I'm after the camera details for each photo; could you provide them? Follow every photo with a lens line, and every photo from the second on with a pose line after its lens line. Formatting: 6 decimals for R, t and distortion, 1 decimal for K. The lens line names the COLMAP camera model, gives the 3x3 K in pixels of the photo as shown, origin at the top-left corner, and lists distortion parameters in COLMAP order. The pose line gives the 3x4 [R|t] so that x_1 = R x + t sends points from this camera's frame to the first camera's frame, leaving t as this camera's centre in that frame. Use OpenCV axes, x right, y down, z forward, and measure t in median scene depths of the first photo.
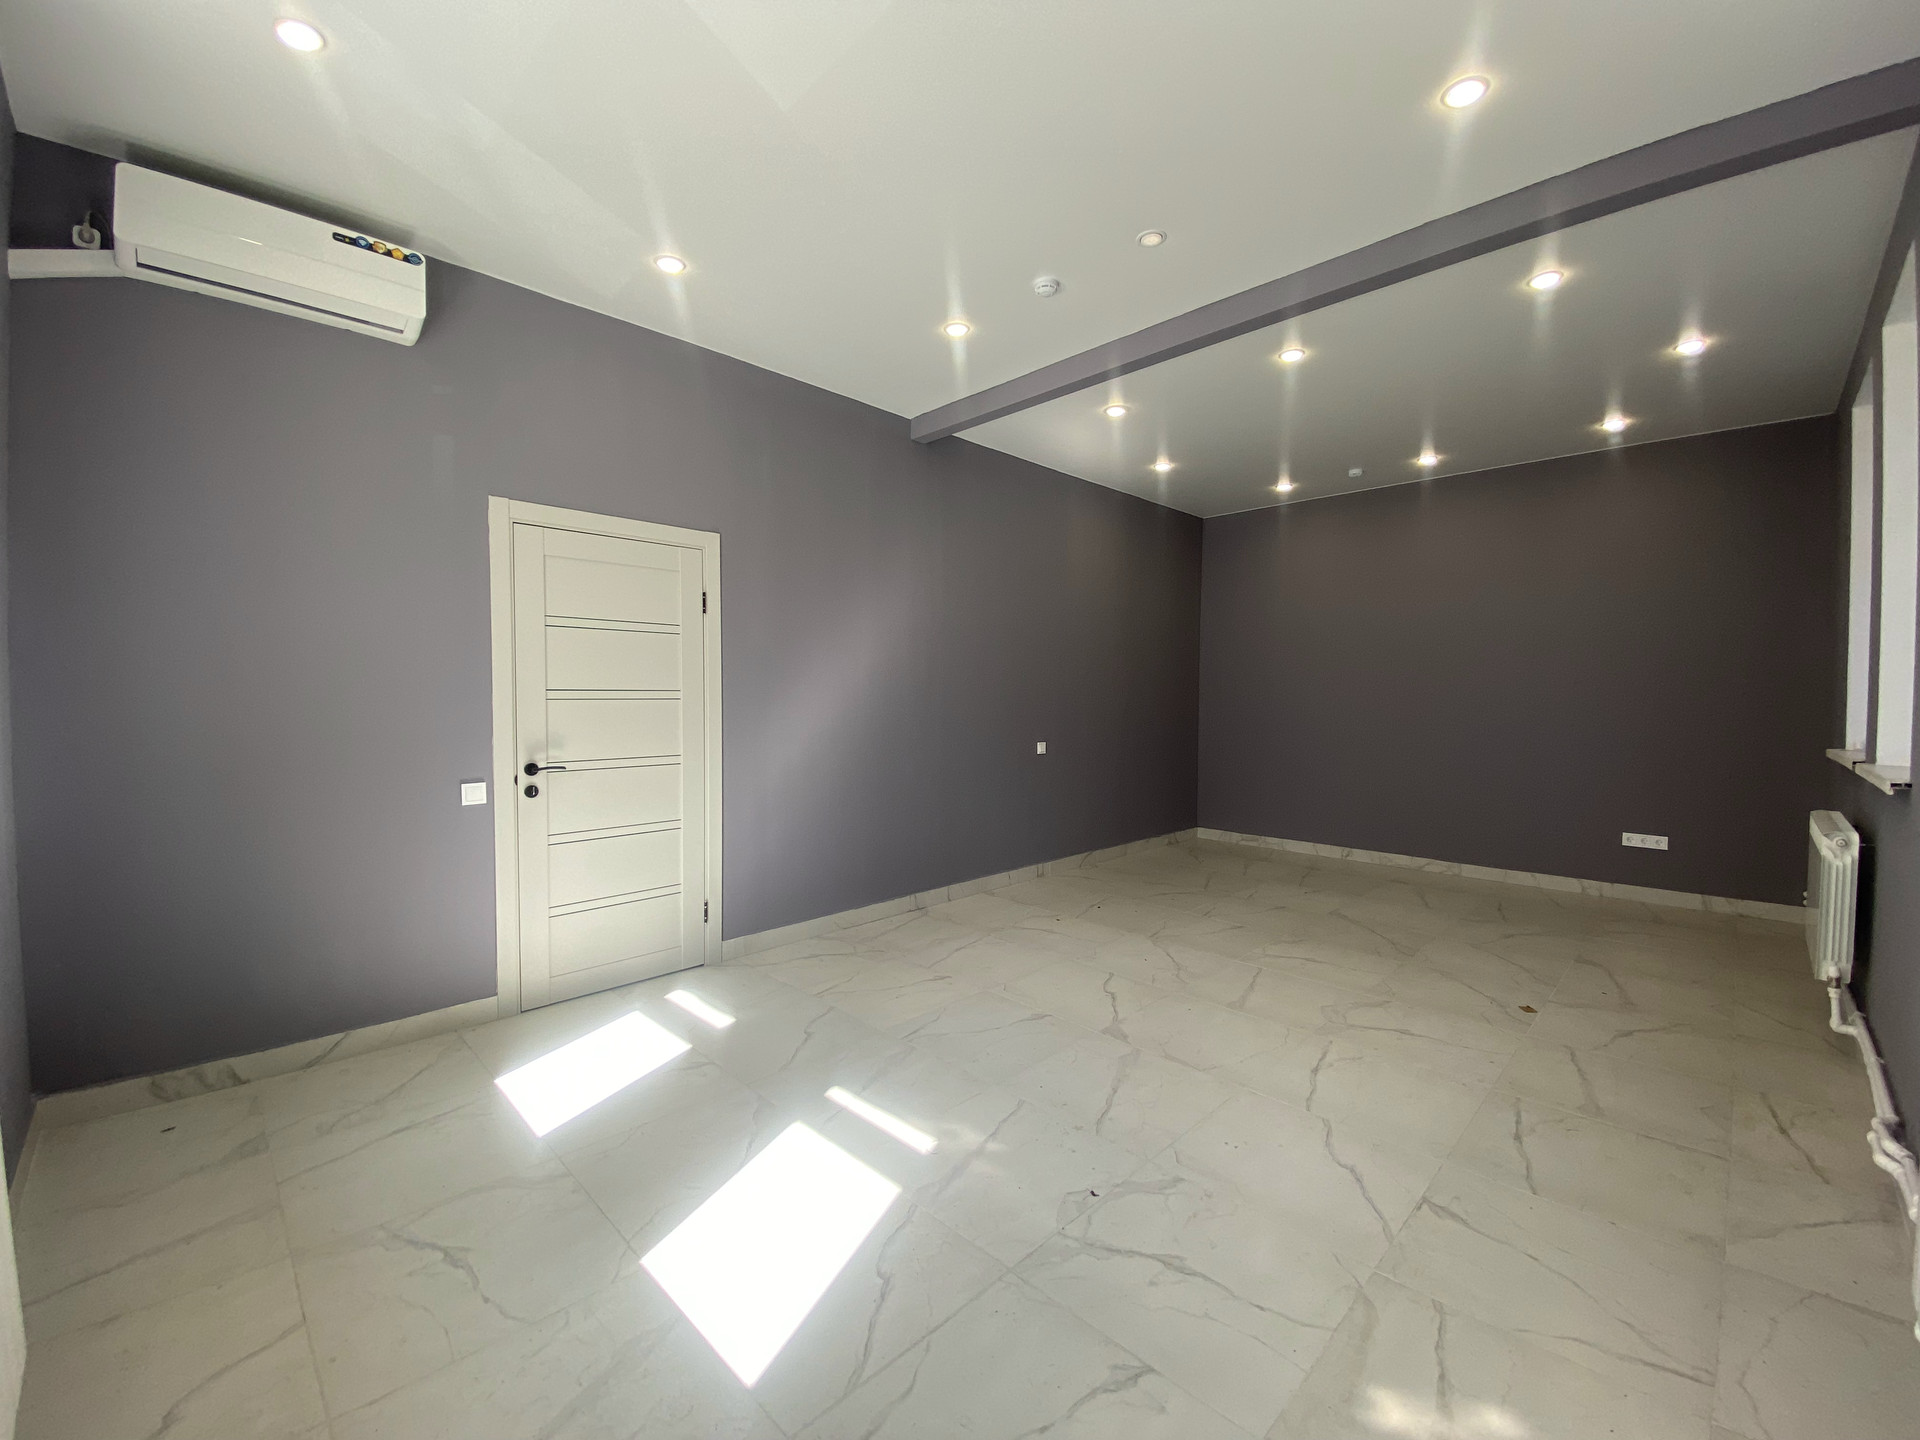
lens RADIAL K [[779.6, 0, 958.8], [0, 779.6, 720.1], [0, 0, 1]] dist [0.026694, -0.022367]
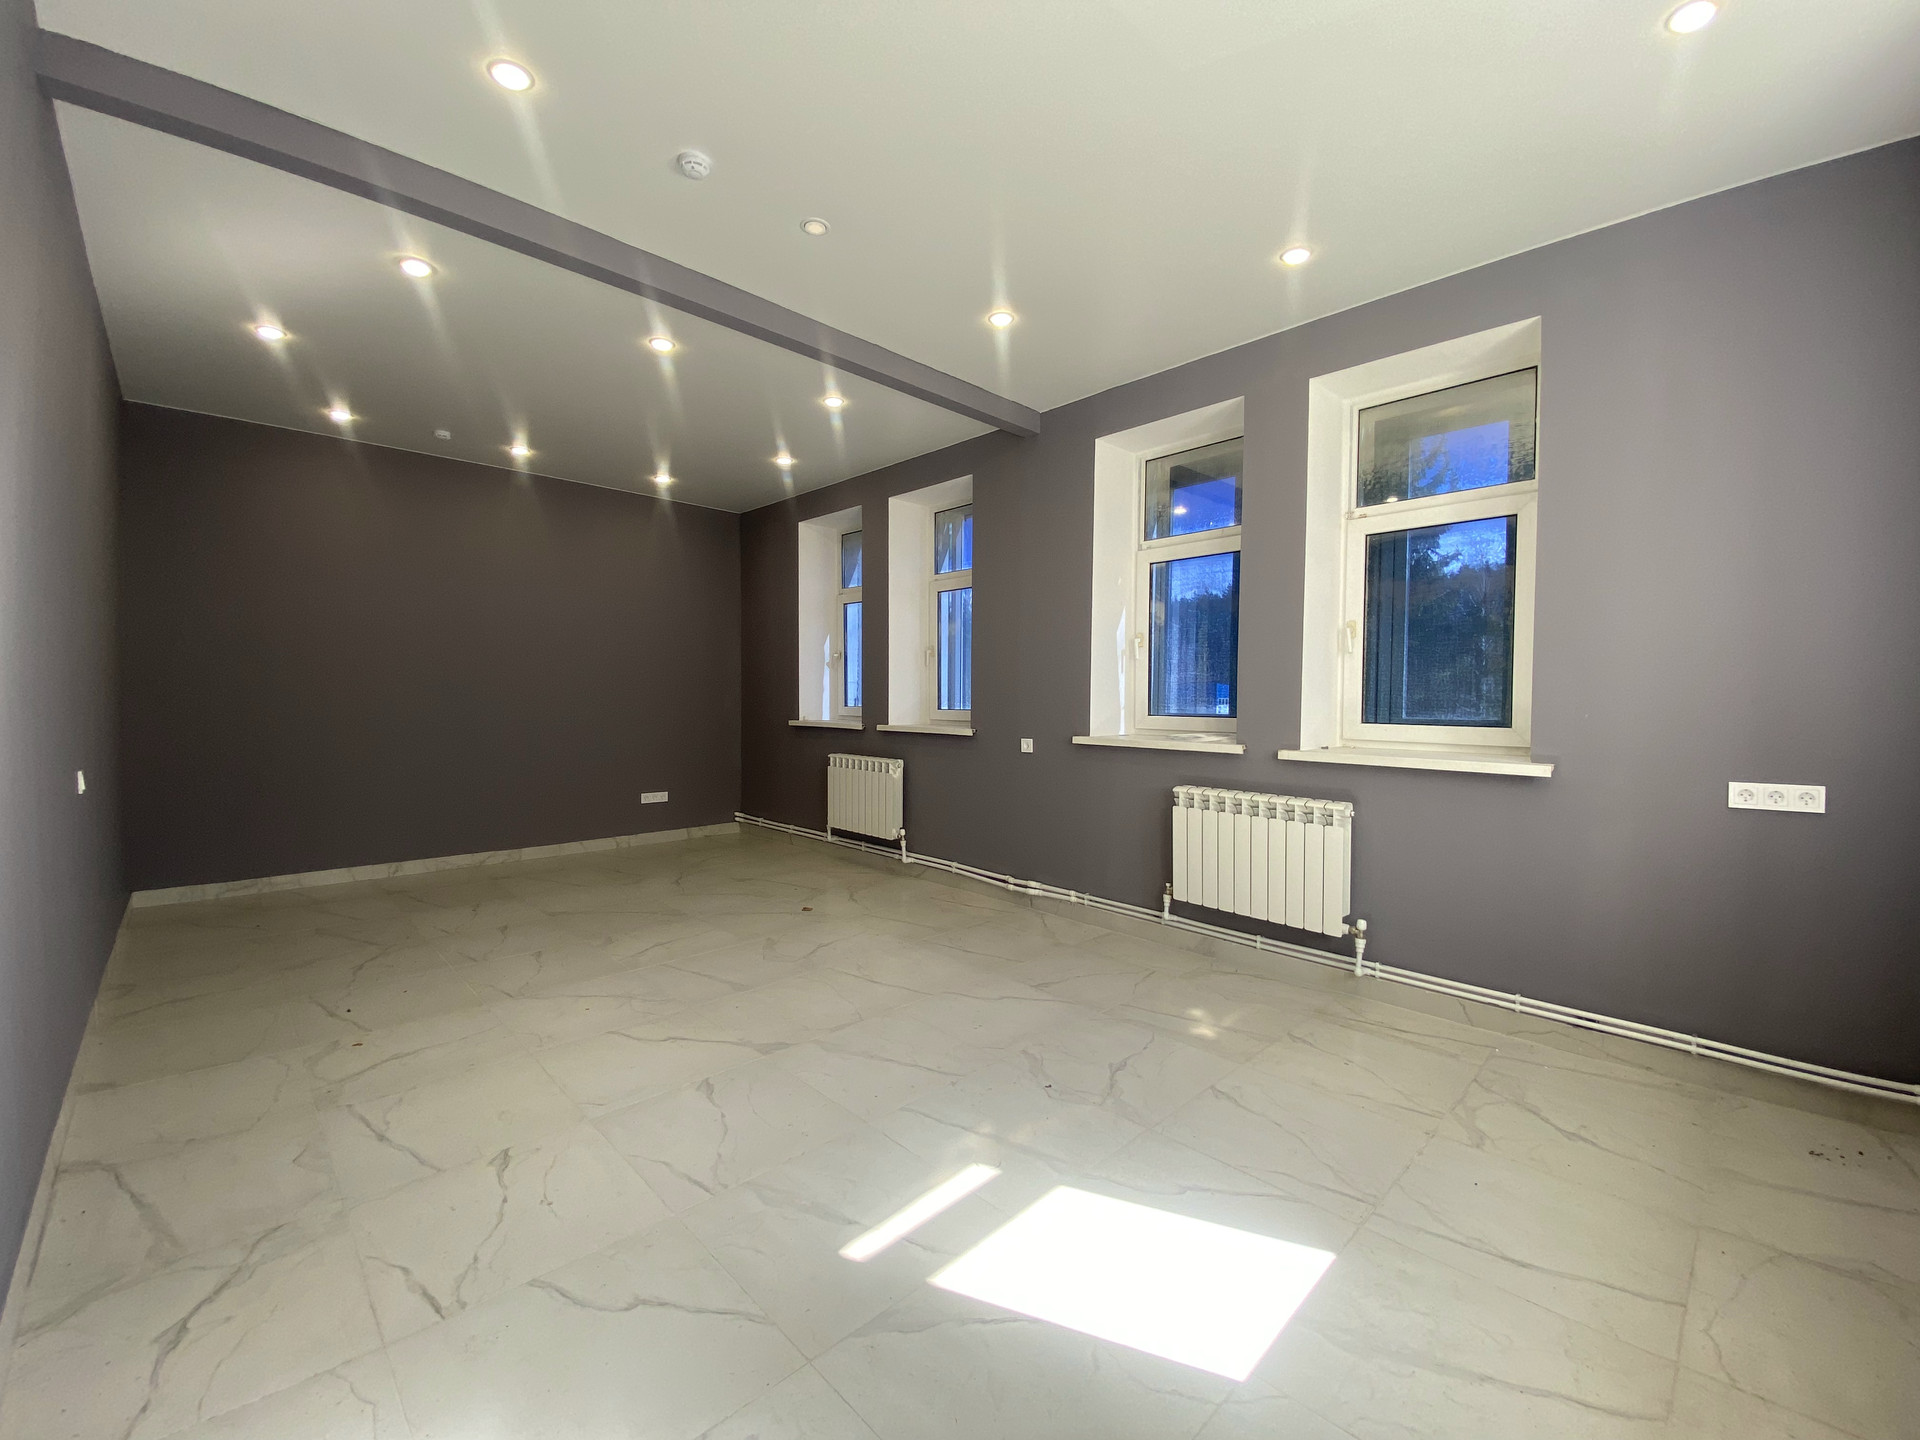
lens RADIAL K [[770.8, 0, 958.1], [0, 770.8, 723.9], [0, 0, 1]] dist [0.034742, -0.026818]
pose [[0.017047, -0.040884, 0.999018, -0.602709], [0.026985, 0.998818, 0.040416, -0.013571], [-0.999490, 0.026270, 0.018130, 0.645399]]
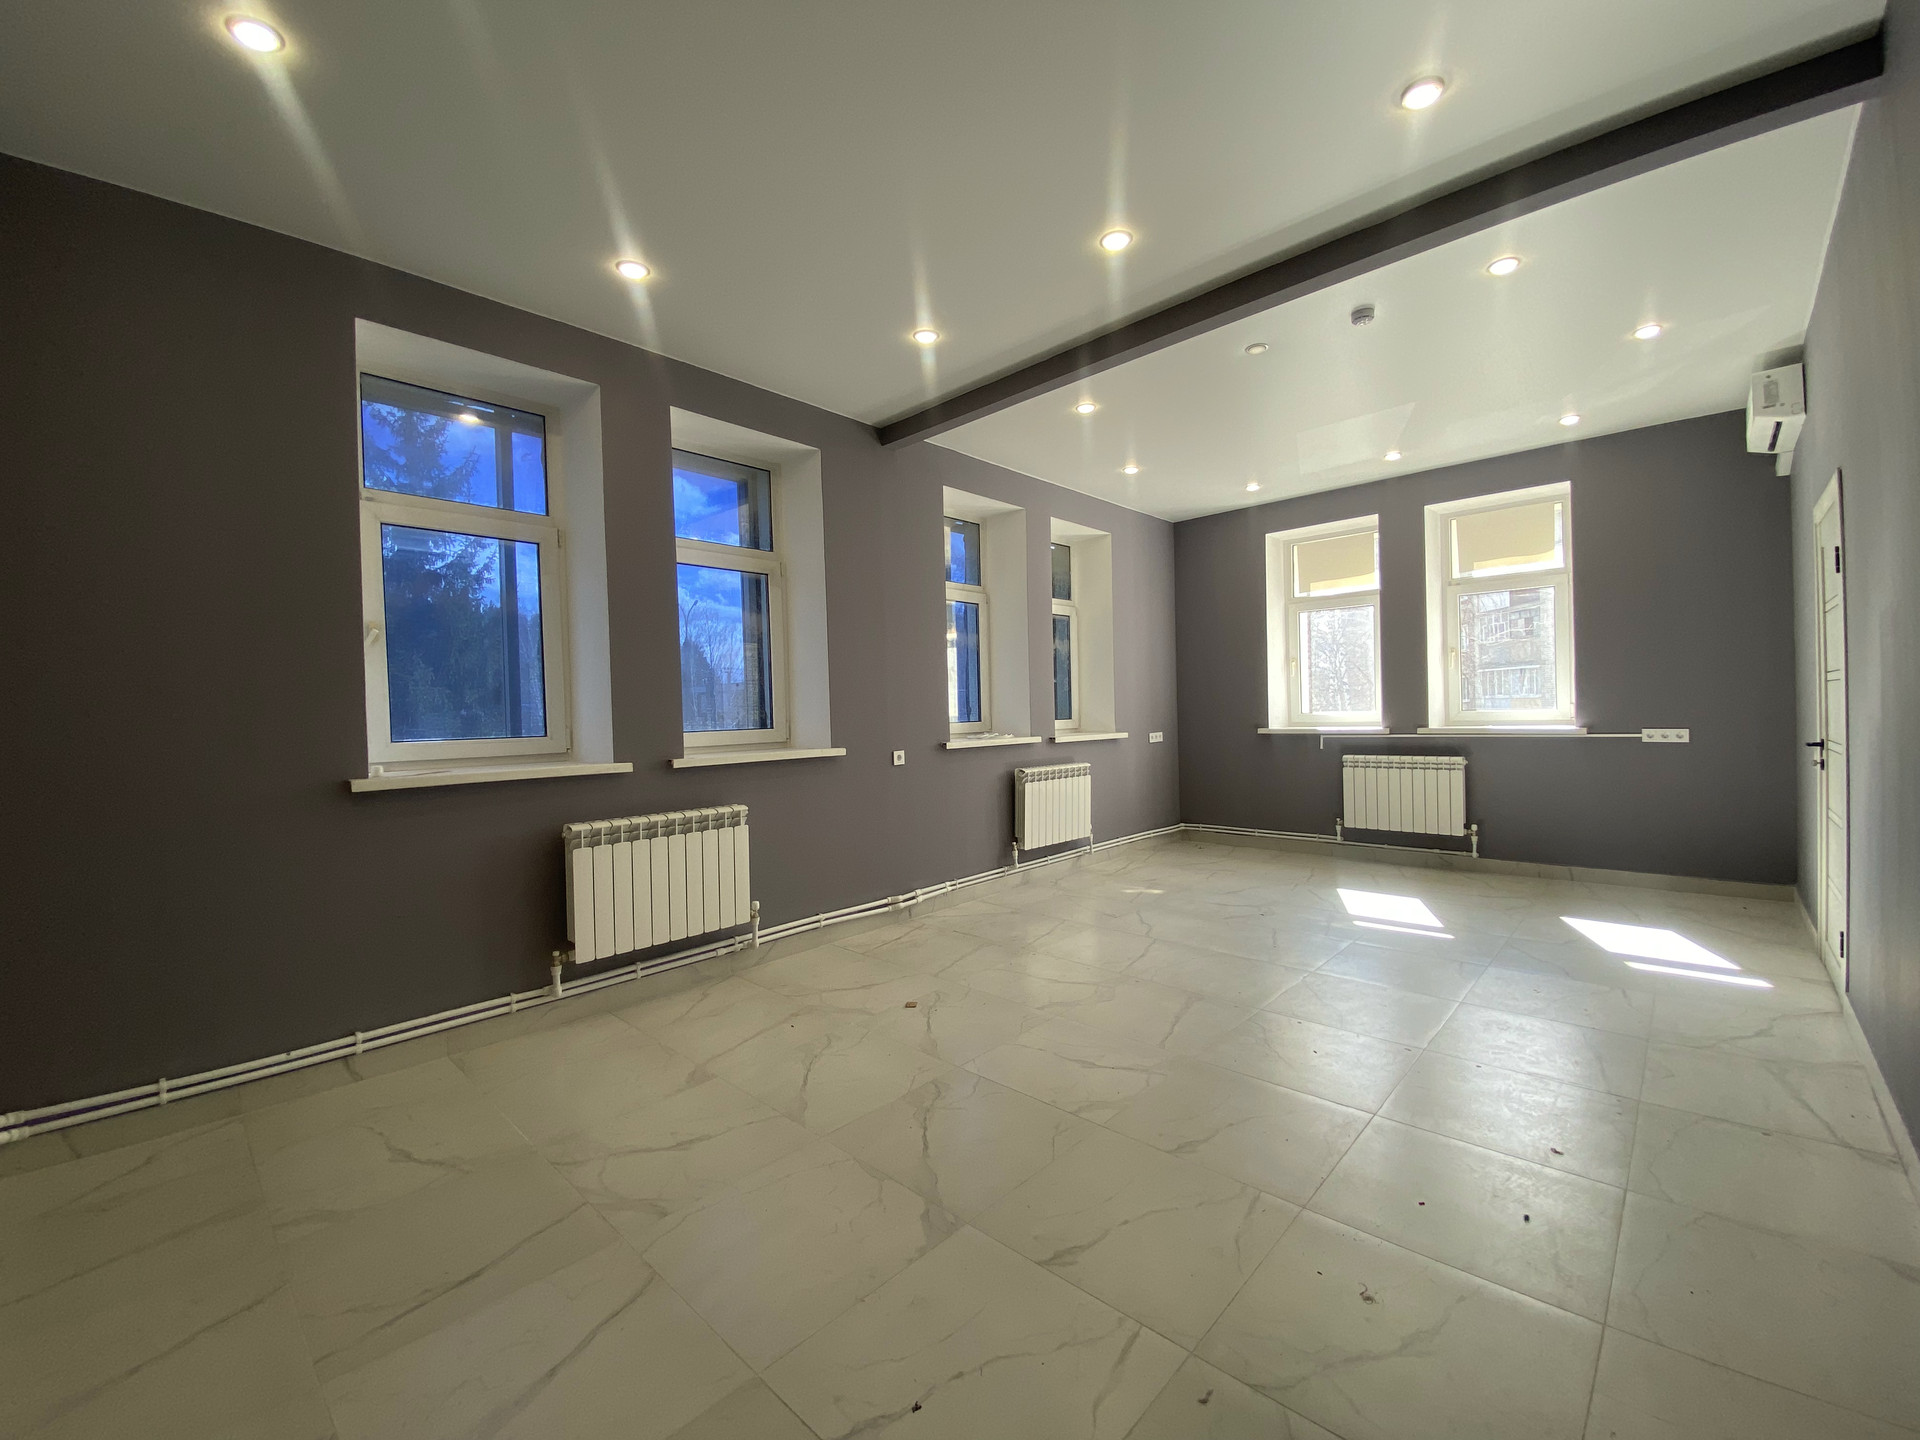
lens RADIAL K [[770.8, 0, 958.1], [0, 770.8, 723.9], [0, 0, 1]] dist [0.034742, -0.026818]
pose [[-0.999413, 0.020842, -0.027194, 0.637746], [0.019457, 0.998547, 0.050254, -0.041716], [0.028202, 0.049695, -0.998366, 1.850771]]
